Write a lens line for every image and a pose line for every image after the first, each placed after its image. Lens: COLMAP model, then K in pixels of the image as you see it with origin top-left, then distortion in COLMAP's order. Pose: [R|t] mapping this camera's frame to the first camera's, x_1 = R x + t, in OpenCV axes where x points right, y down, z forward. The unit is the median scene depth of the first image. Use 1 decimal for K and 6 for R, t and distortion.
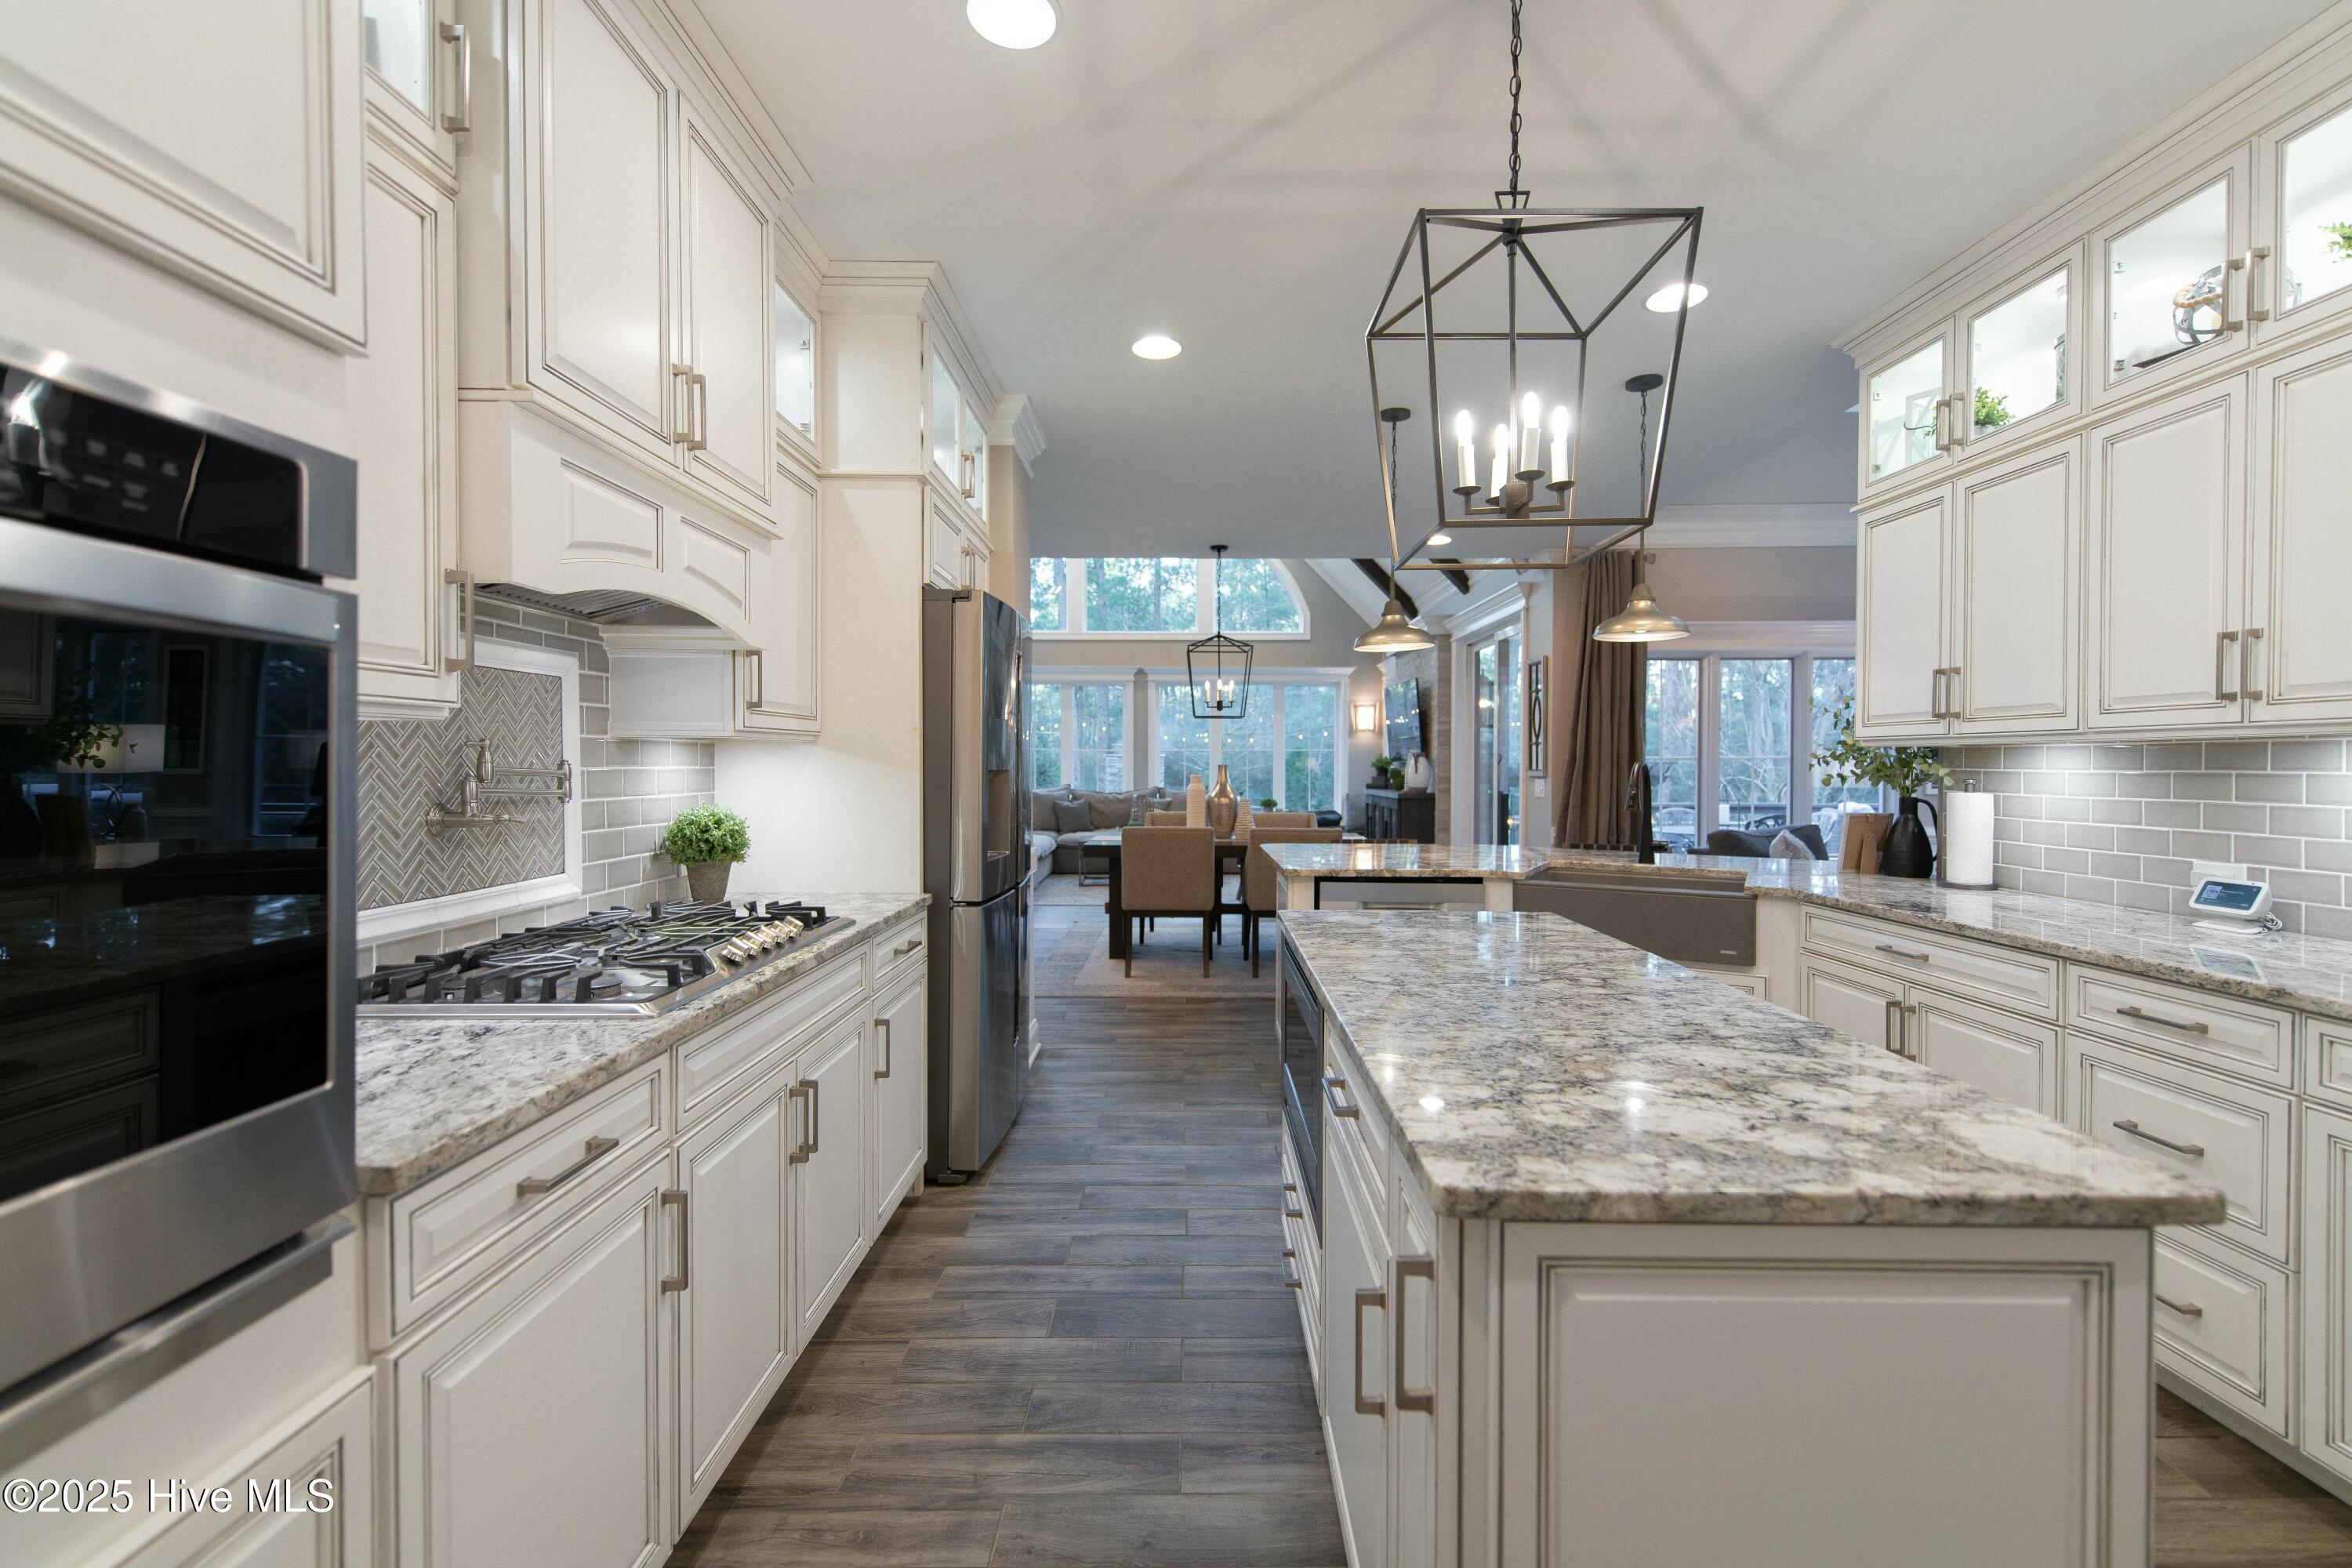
lens RADIAL K [[980.6, 0, 1184.3], [0, 980.6, 776.9], [0, 0, 1]] dist [0.012015, -0.004325]
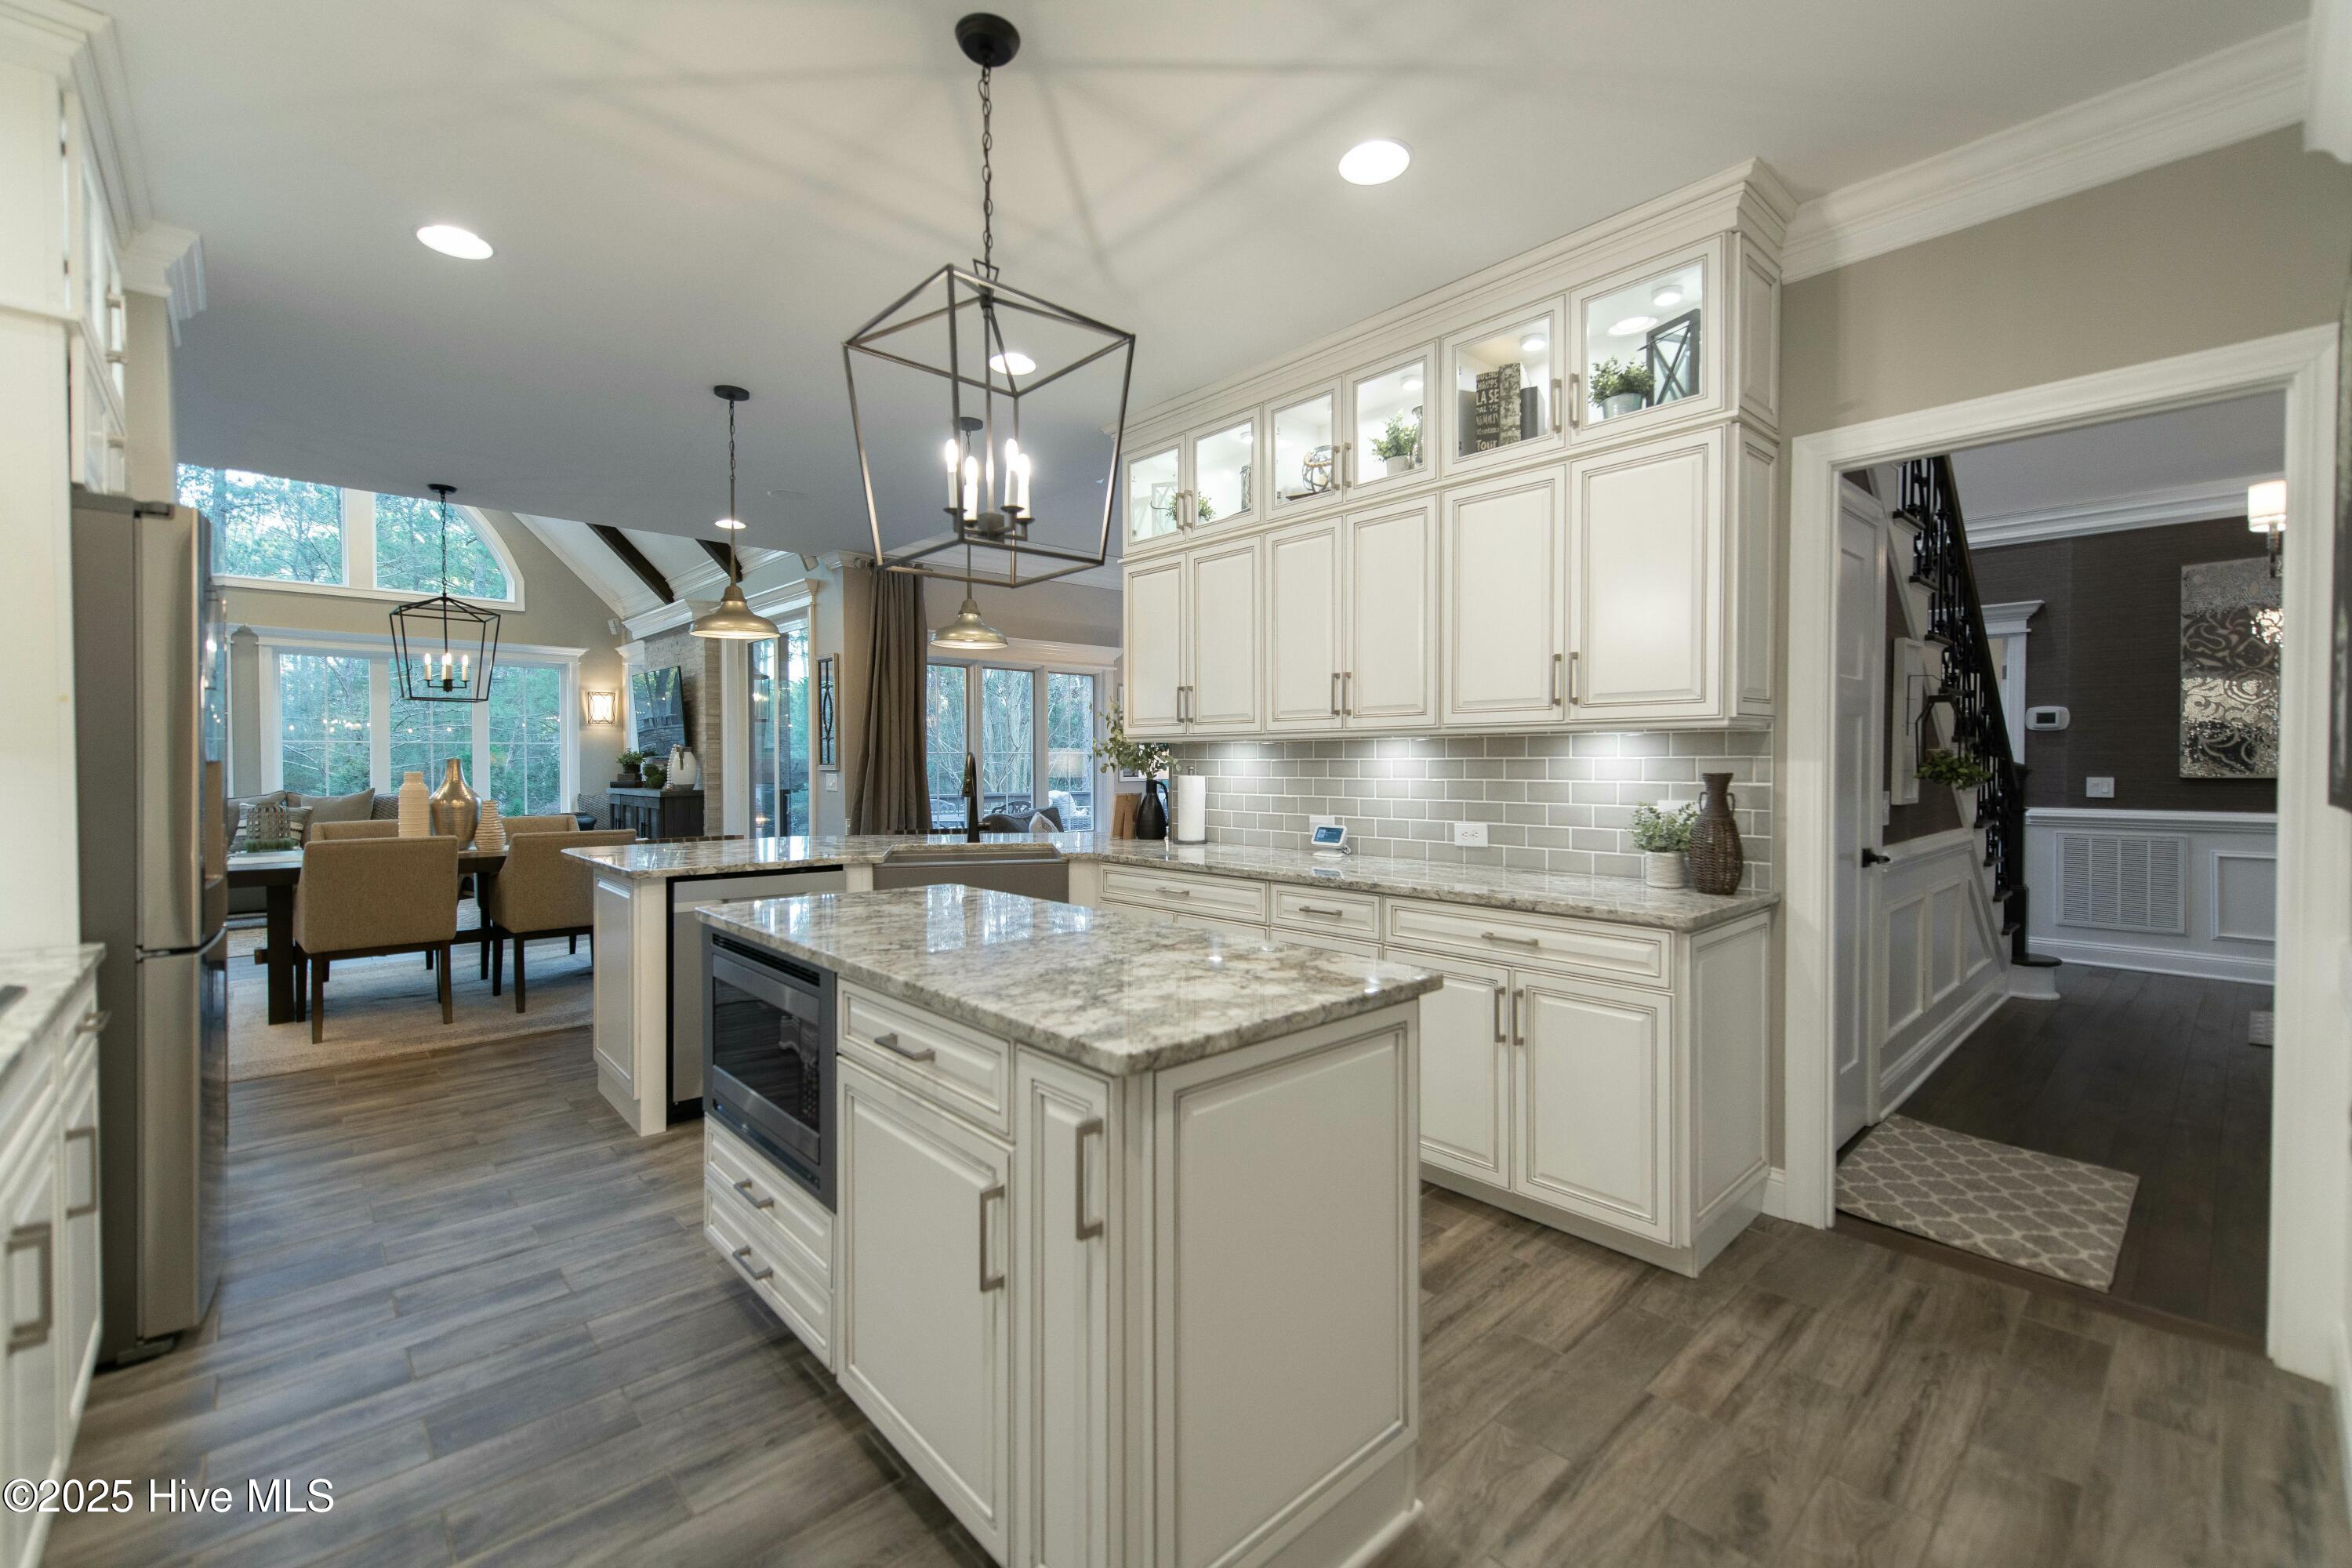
lens RADIAL K [[980.6, 0, 1190.3], [0, 980.6, 778.6], [0, 0, 1]] dist [0.012015, -0.004325]
pose [[0.726669, -0.015096, 0.686822, -0.176964], [0.012007, 0.999885, 0.009274, 0.007773], [-0.686883, 0.001508, 0.726766, -0.012392]]
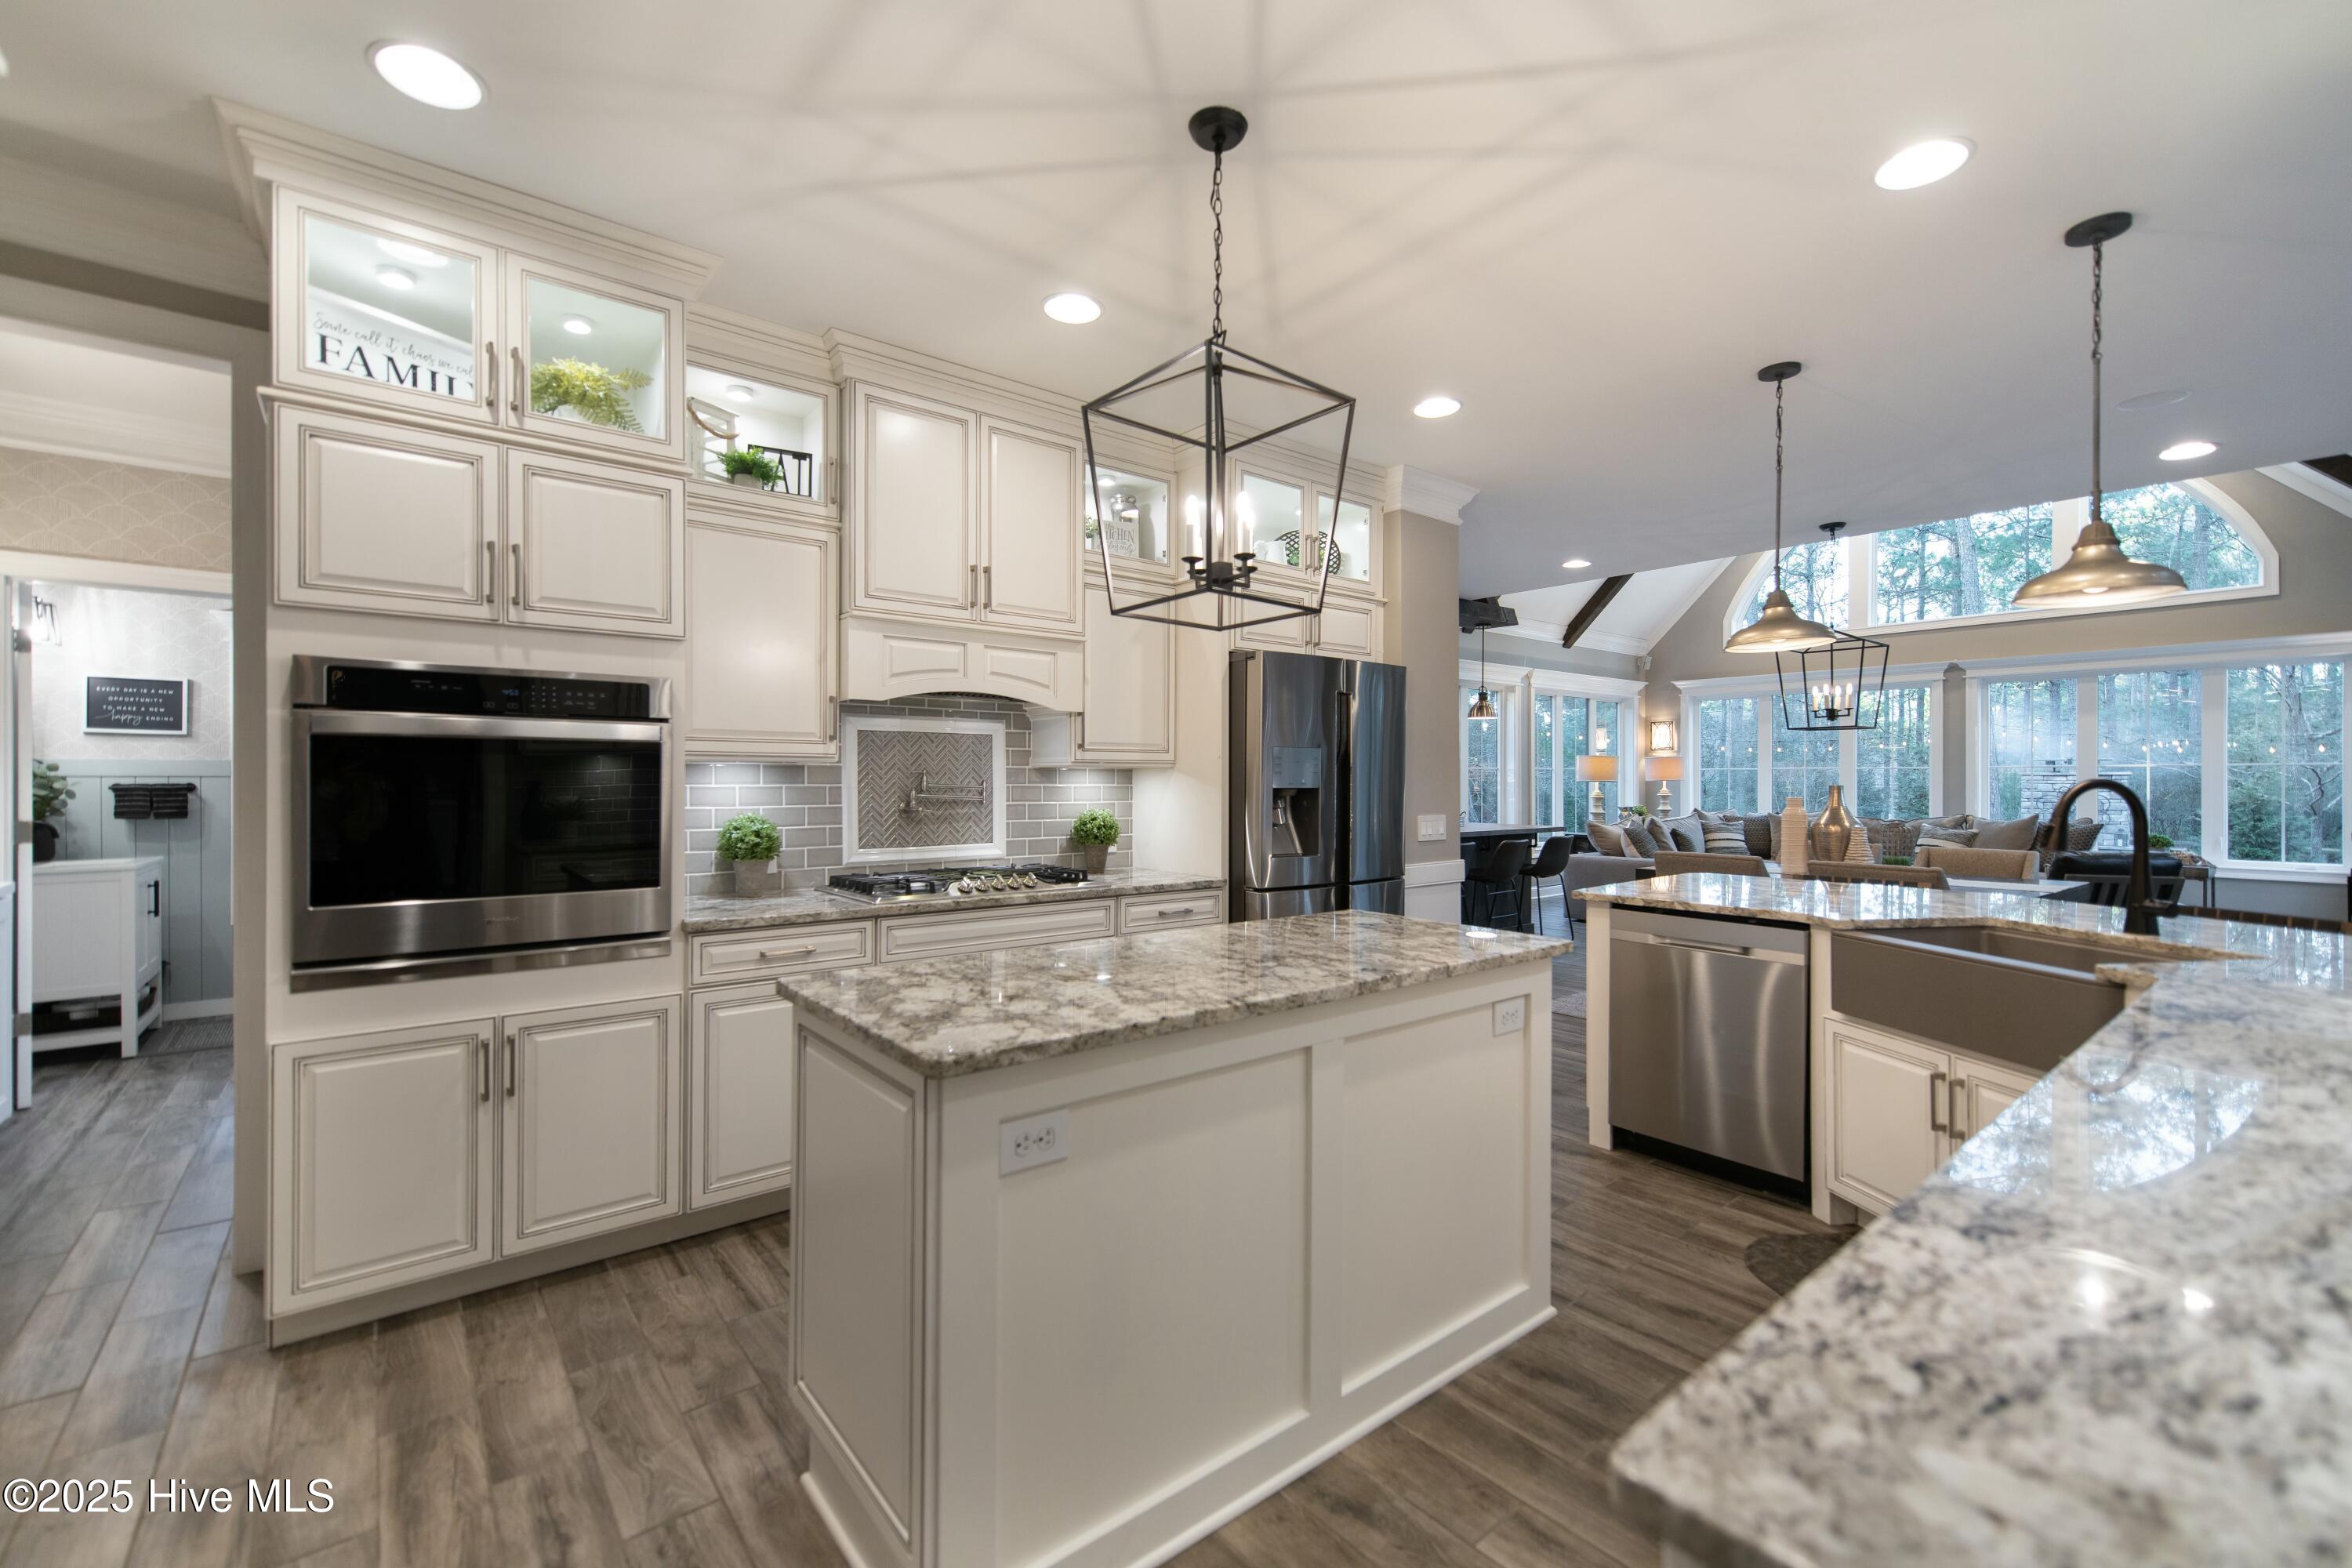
lens RADIAL K [[980.6, 0, 1180.7], [0, 980.6, 785.7], [0, 0, 1]] dist [0.012015, -0.004325]
pose [[0.636643, 0.002154, -0.771155, 0.752952], [-0.012066, 0.999901, -0.007169, 0.001130], [0.771064, 0.013869, 0.636607, 0.091751]]
